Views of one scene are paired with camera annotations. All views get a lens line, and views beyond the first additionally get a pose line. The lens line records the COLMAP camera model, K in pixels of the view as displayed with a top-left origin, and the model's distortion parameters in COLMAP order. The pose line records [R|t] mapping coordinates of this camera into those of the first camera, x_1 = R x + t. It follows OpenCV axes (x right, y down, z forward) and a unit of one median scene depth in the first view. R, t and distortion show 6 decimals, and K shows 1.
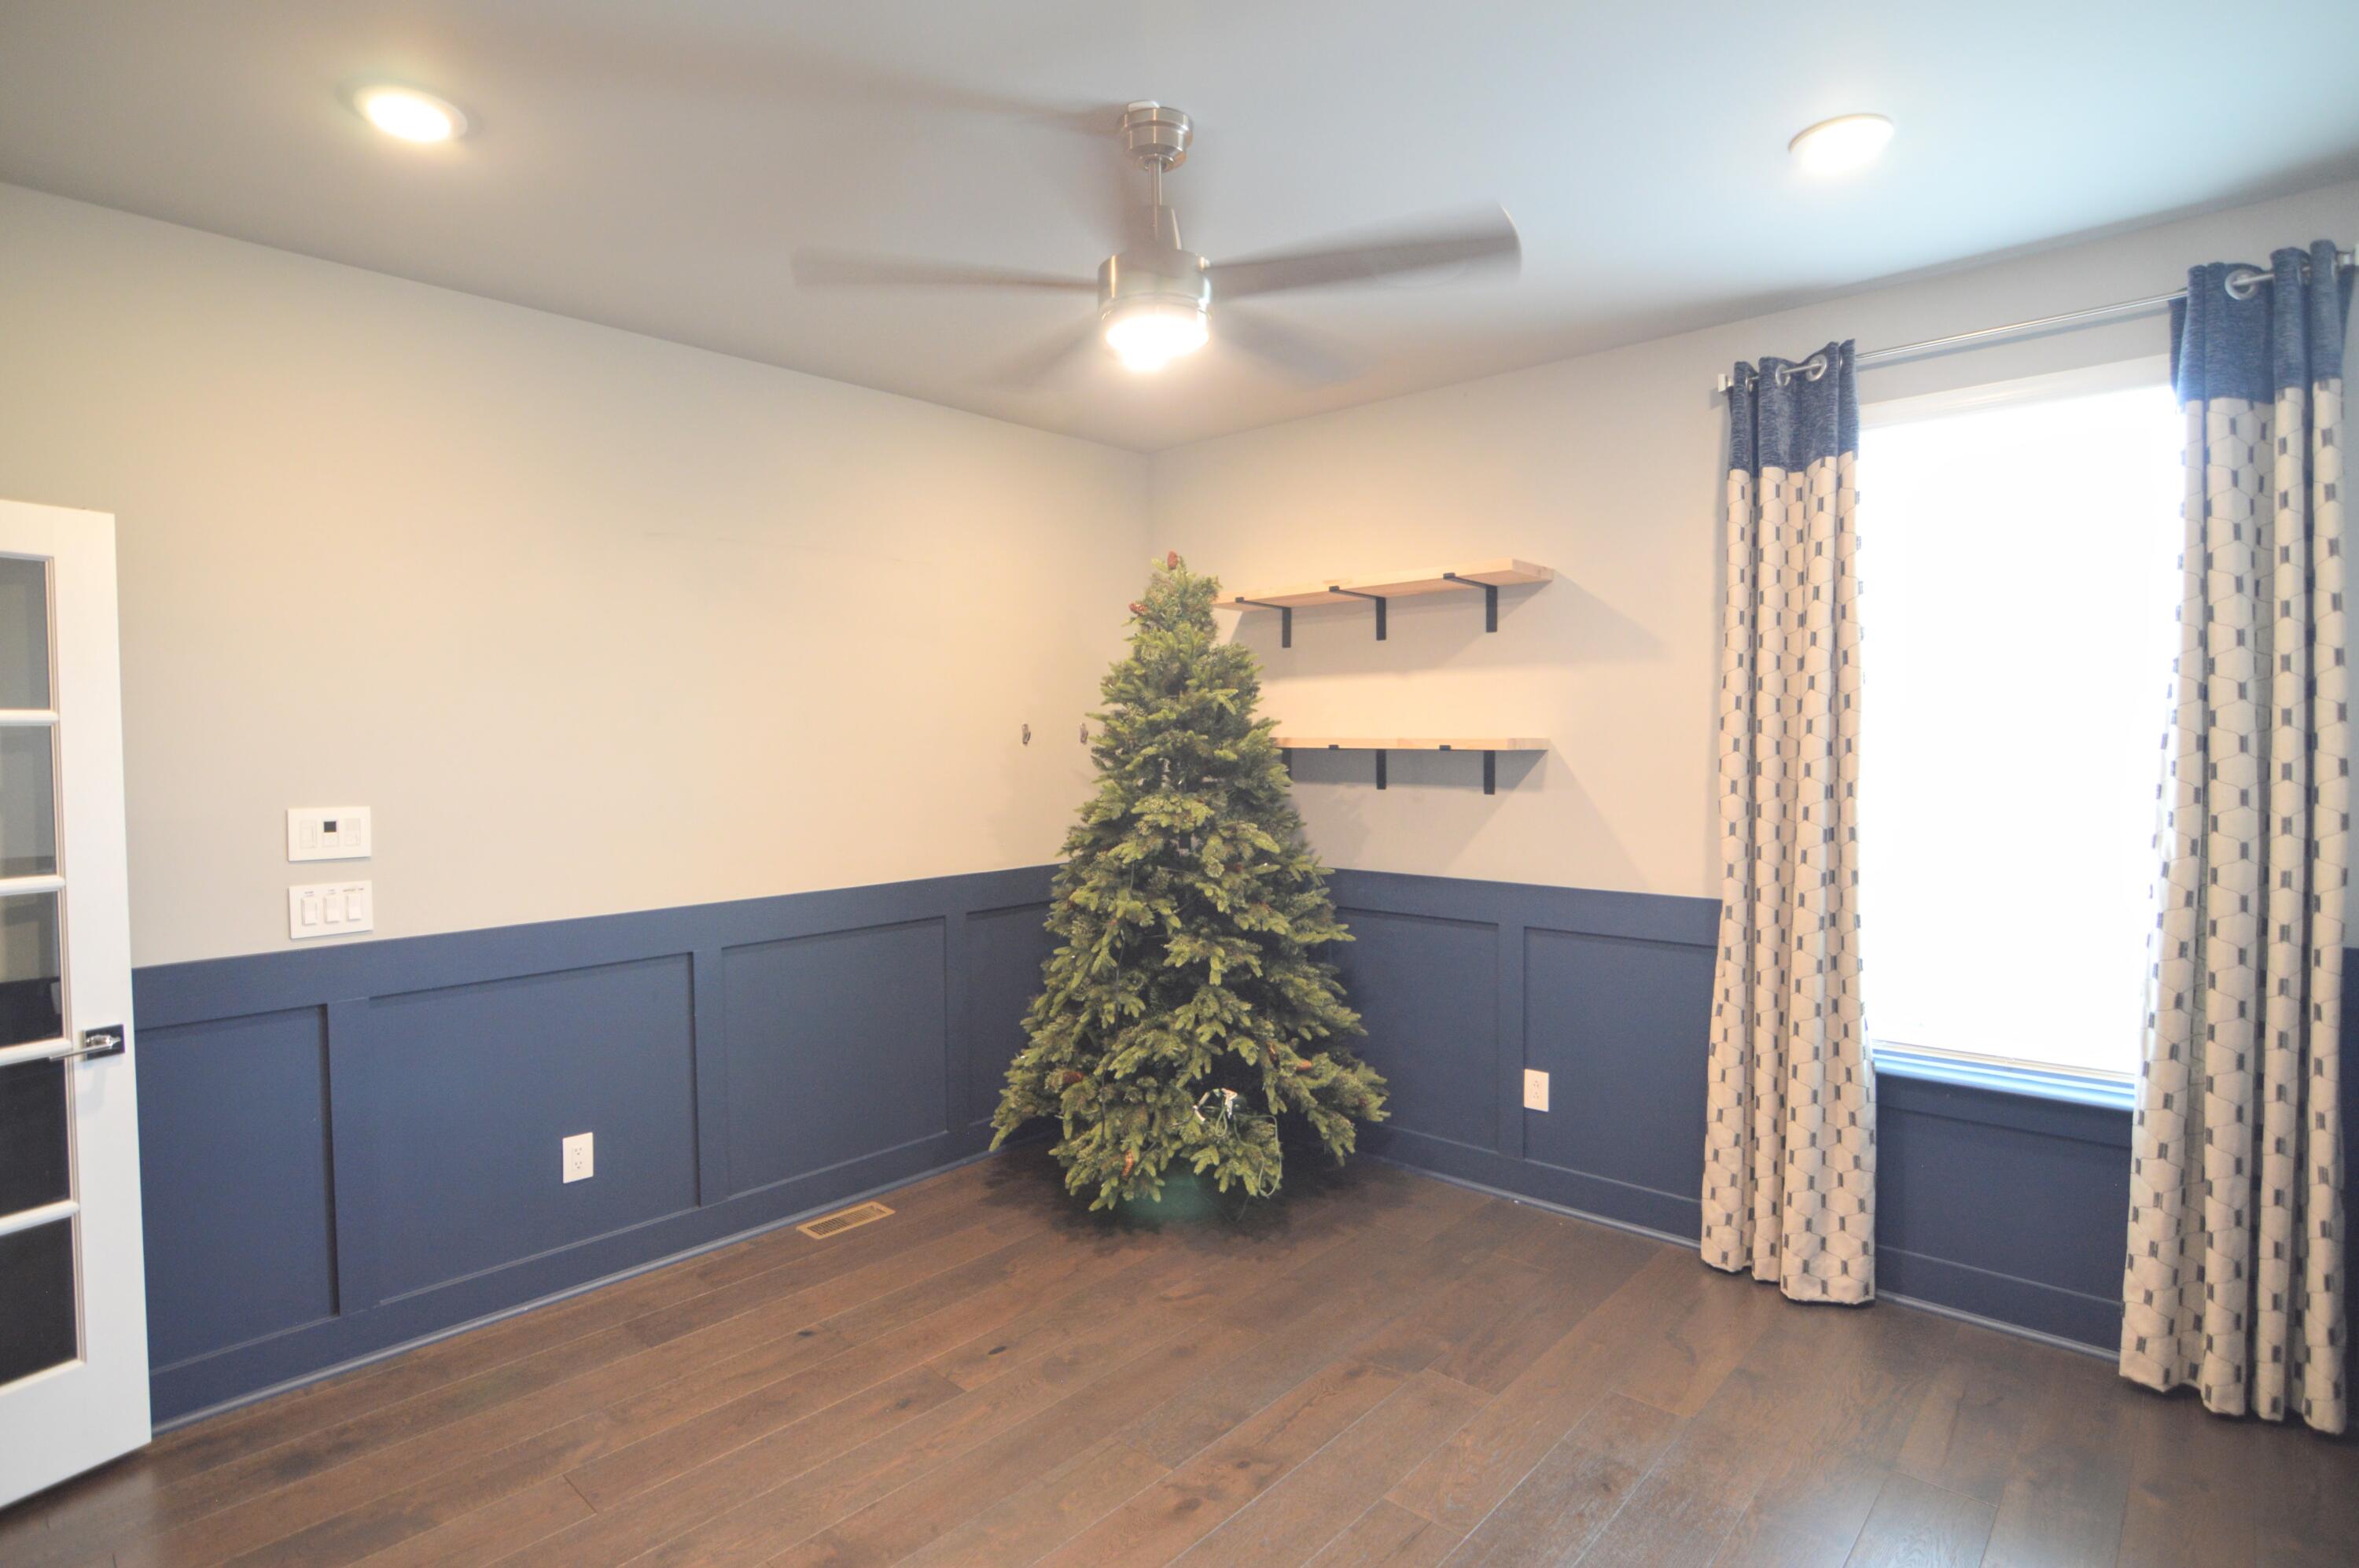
lens RADIAL K [[1189.0, 0, 1178.7], [0, 1189.0, 769.7], [0, 0, 1]] dist [-0.004686, -0.000265]
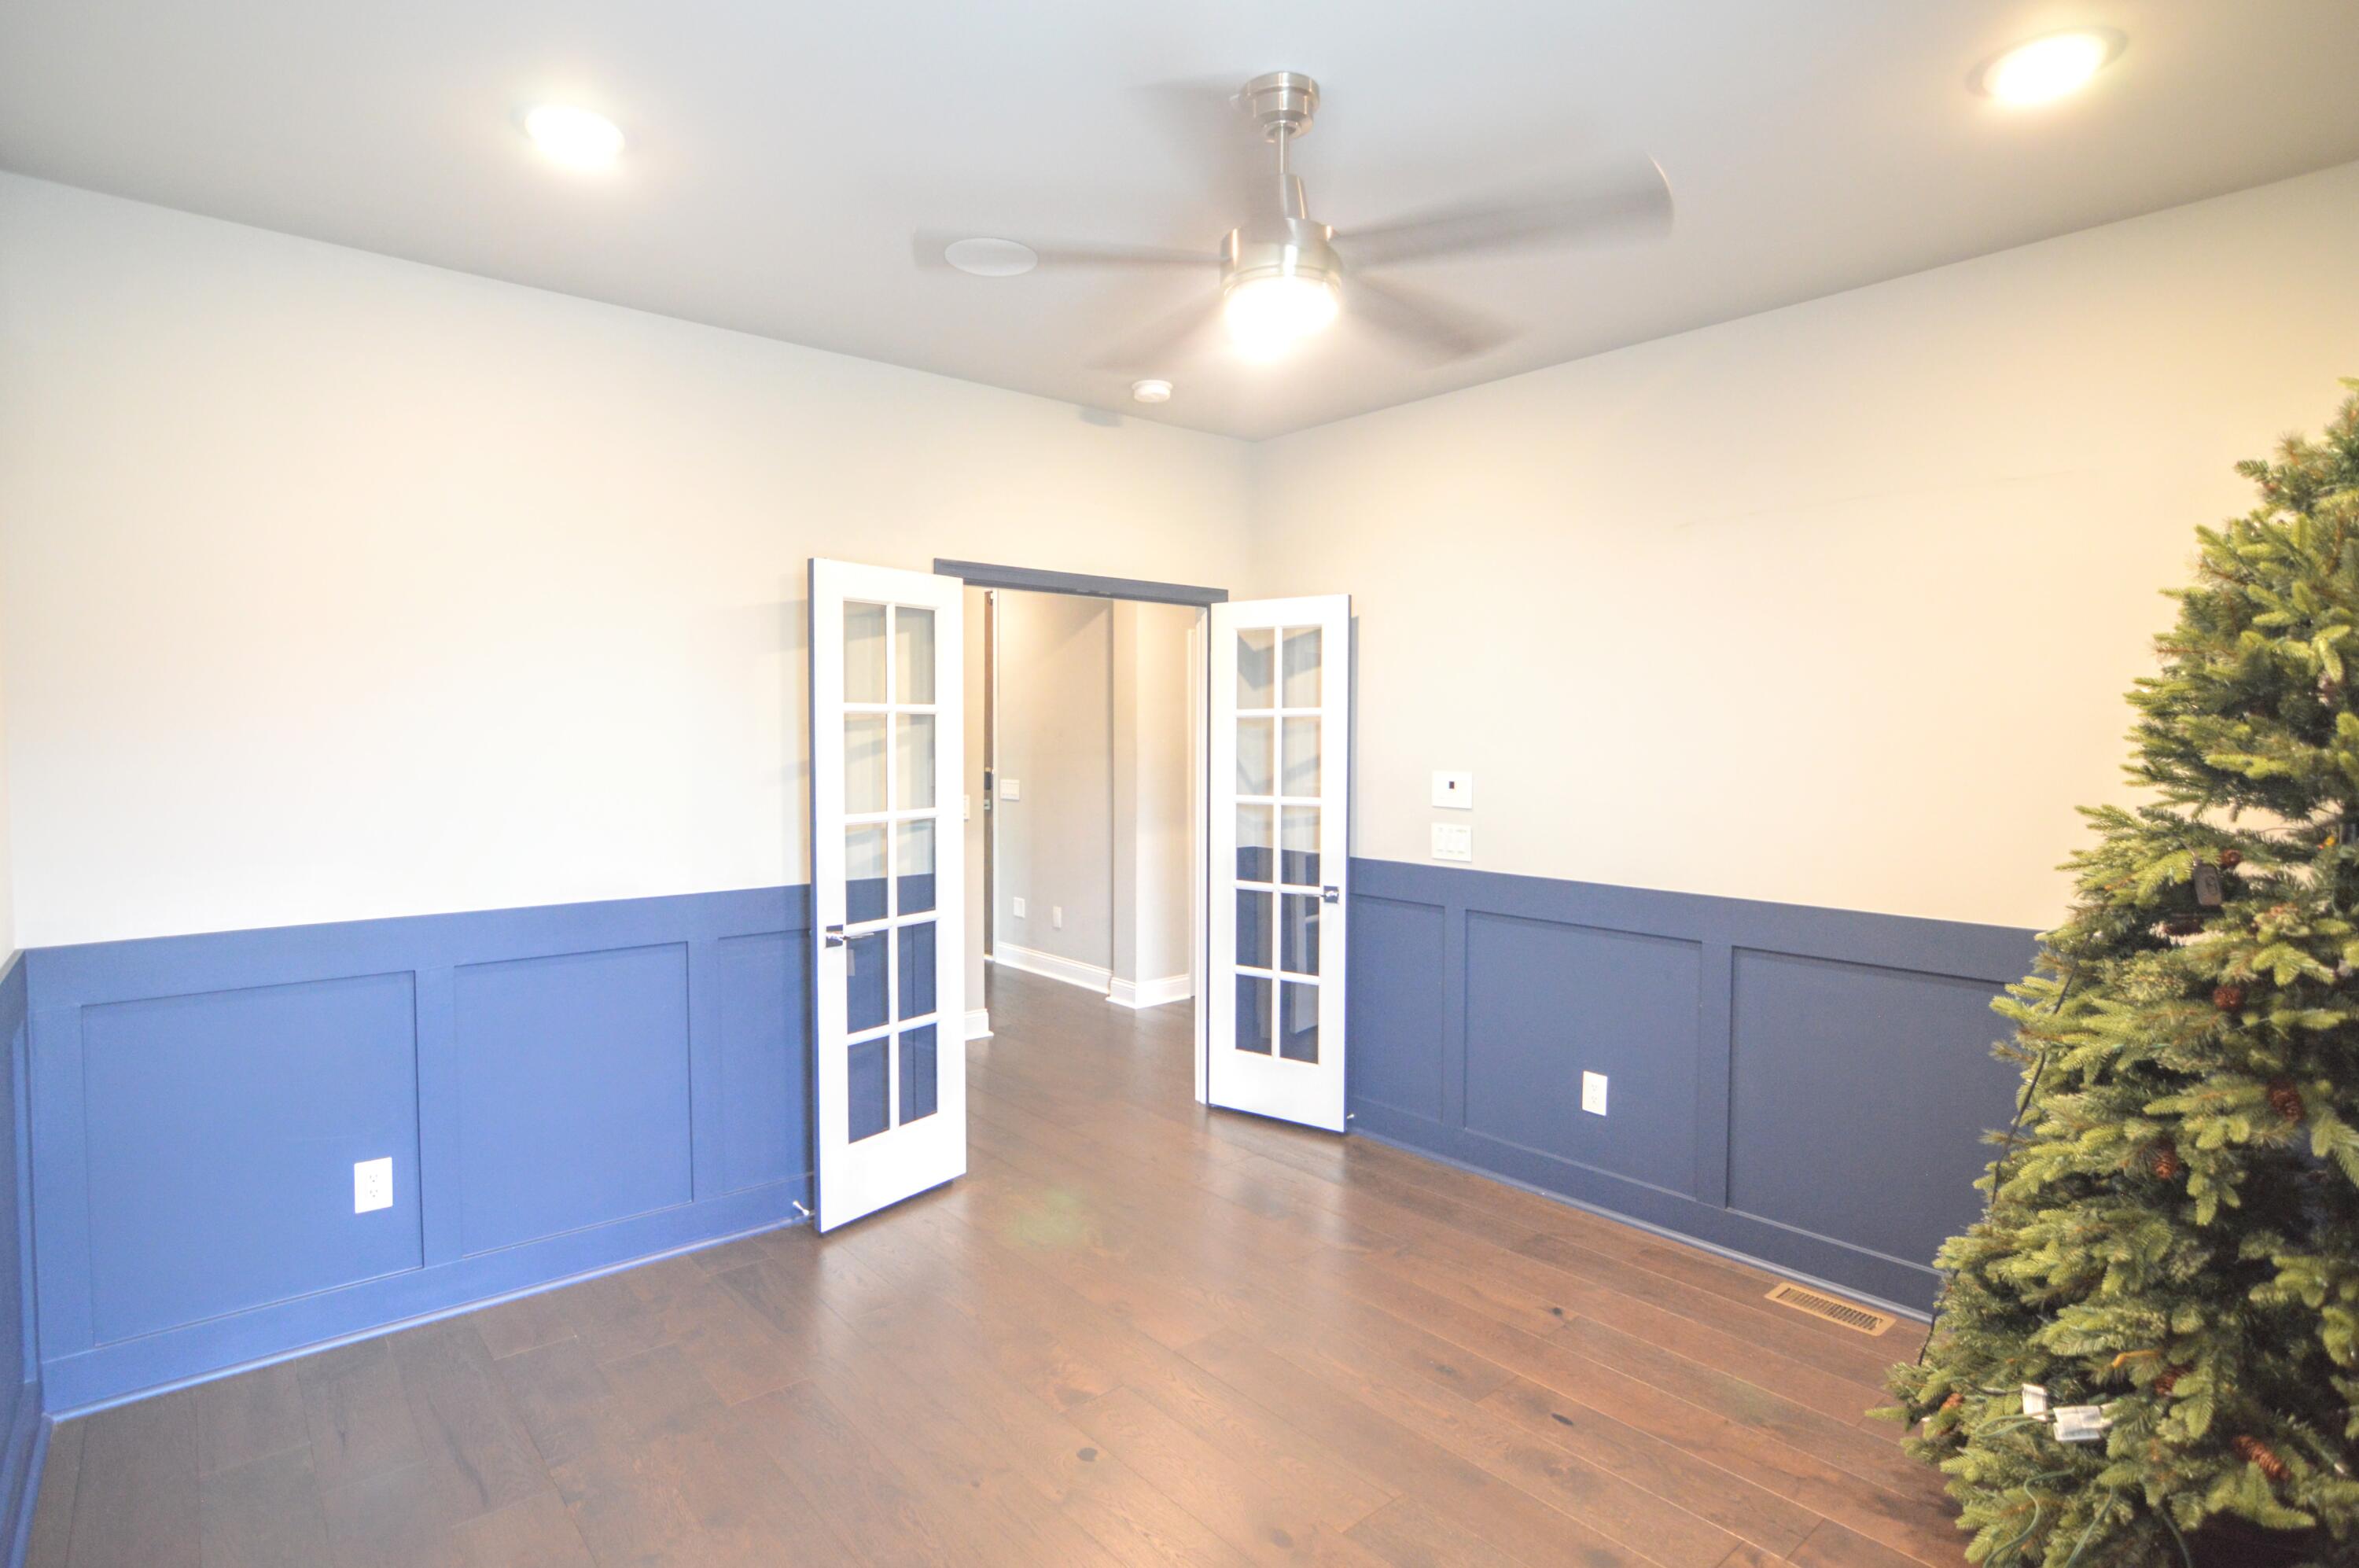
lens RADIAL K [[1212.4, 0, 1179.5], [0, 1212.4, 784.0], [0, 0, 1]] dist [-0.001517, -0.000110]
pose [[-0.121396, 0.048537, -0.991417, 0.783178], [-0.030599, 0.998146, 0.052614, -0.020416], [0.992132, 0.036723, -0.119685, 0.845372]]
